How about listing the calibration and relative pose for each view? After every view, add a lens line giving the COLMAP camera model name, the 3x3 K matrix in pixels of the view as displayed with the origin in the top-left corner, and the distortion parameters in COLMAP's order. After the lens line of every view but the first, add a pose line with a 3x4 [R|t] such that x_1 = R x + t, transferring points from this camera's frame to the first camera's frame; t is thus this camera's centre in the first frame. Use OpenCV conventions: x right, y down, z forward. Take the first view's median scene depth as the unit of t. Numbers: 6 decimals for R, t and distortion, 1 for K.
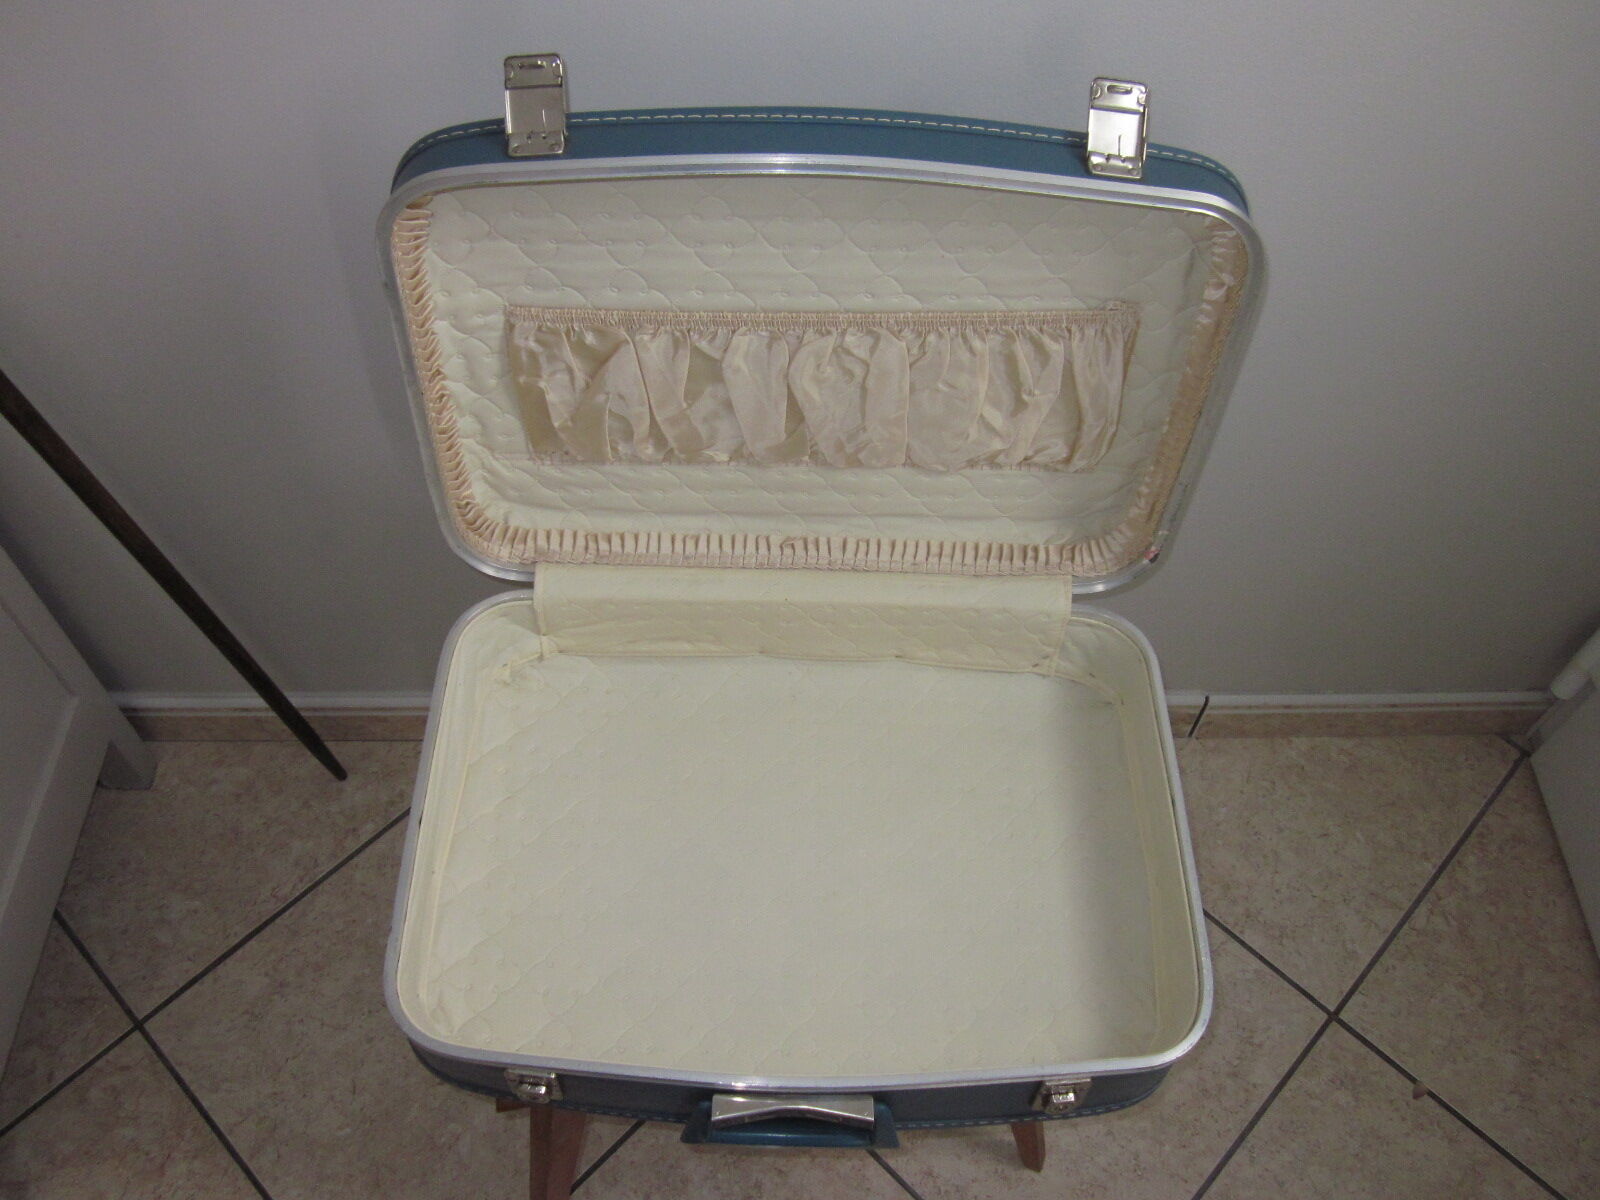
lens RADIAL K [[1310.1, 0, 804.6], [0, 1310.1, 599.1], [0, 0, 1]] dist [-0.049497, 0.024021]
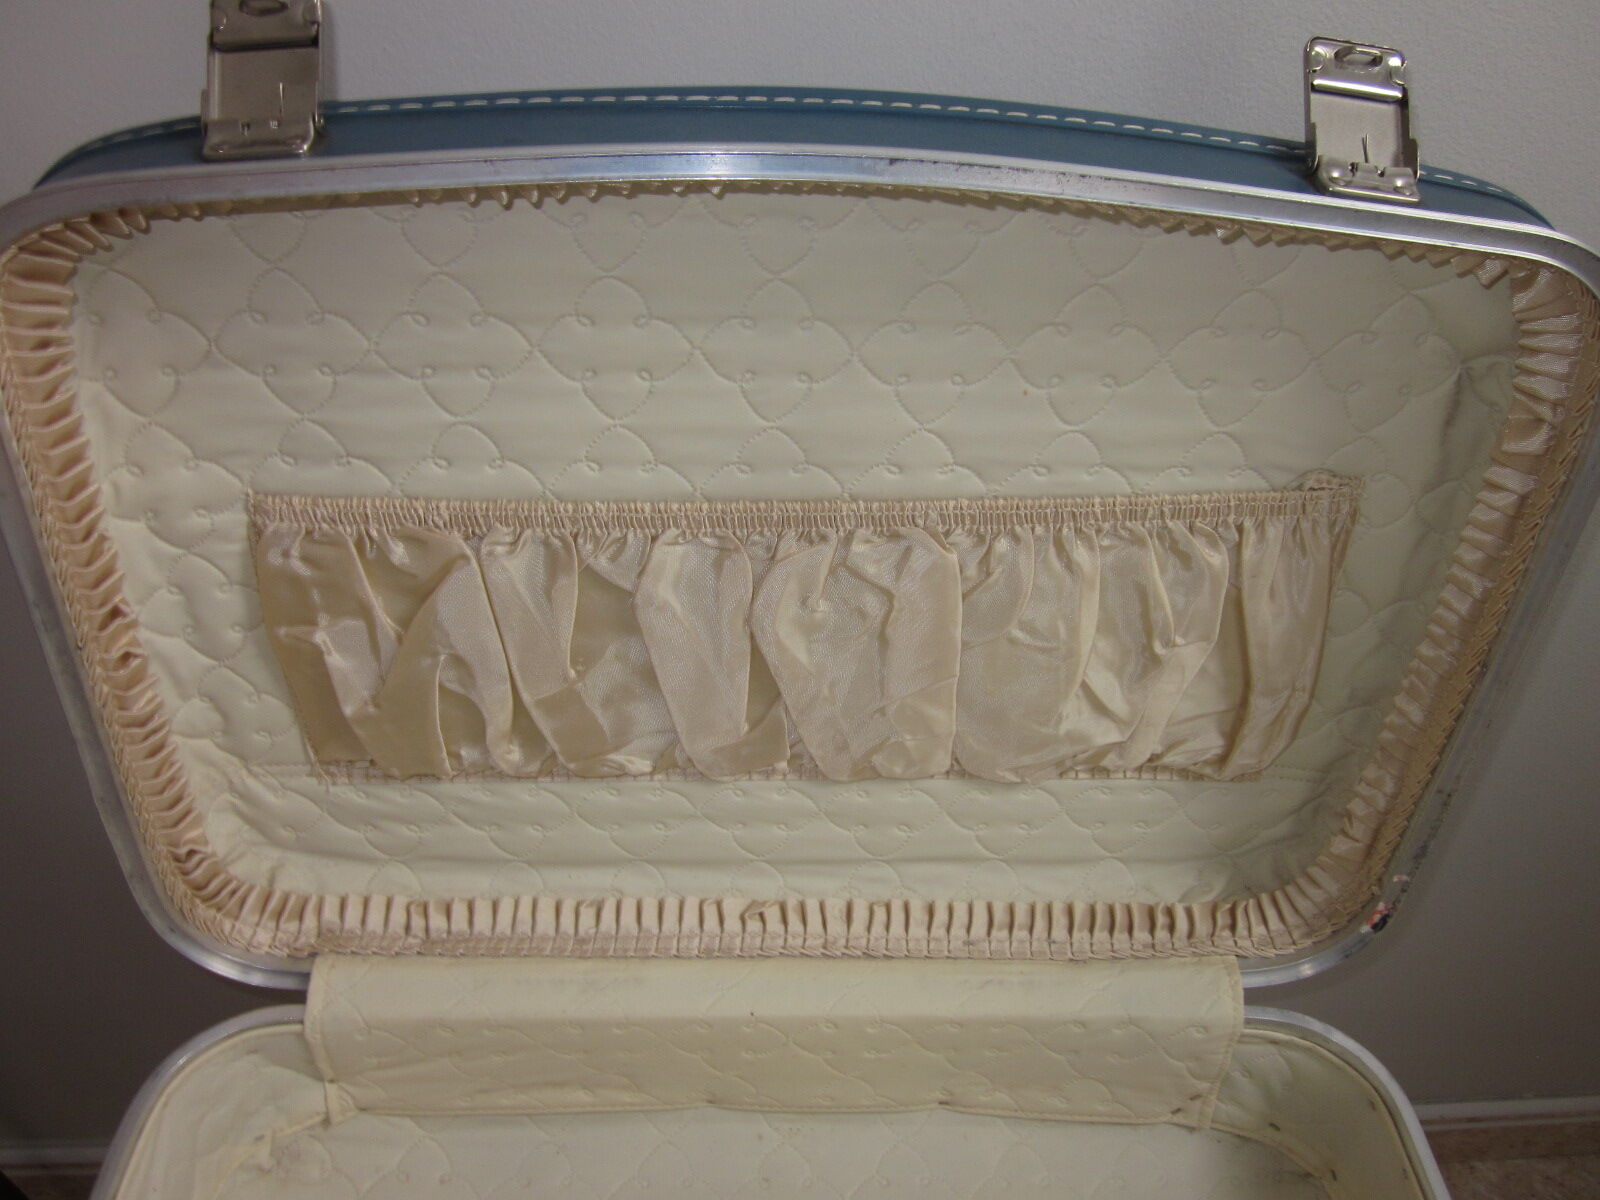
lens RADIAL K [[1310.1, 0, 803.1], [0, 1310.1, 606.2], [0, 0, 1]] dist [-0.049497, 0.024021]
pose [[0.999340, -0.014279, 0.033397, -0.008746], [0.022132, 0.968462, -0.248178, -0.031092], [-0.028800, 0.248753, 0.968139, 0.418016]]
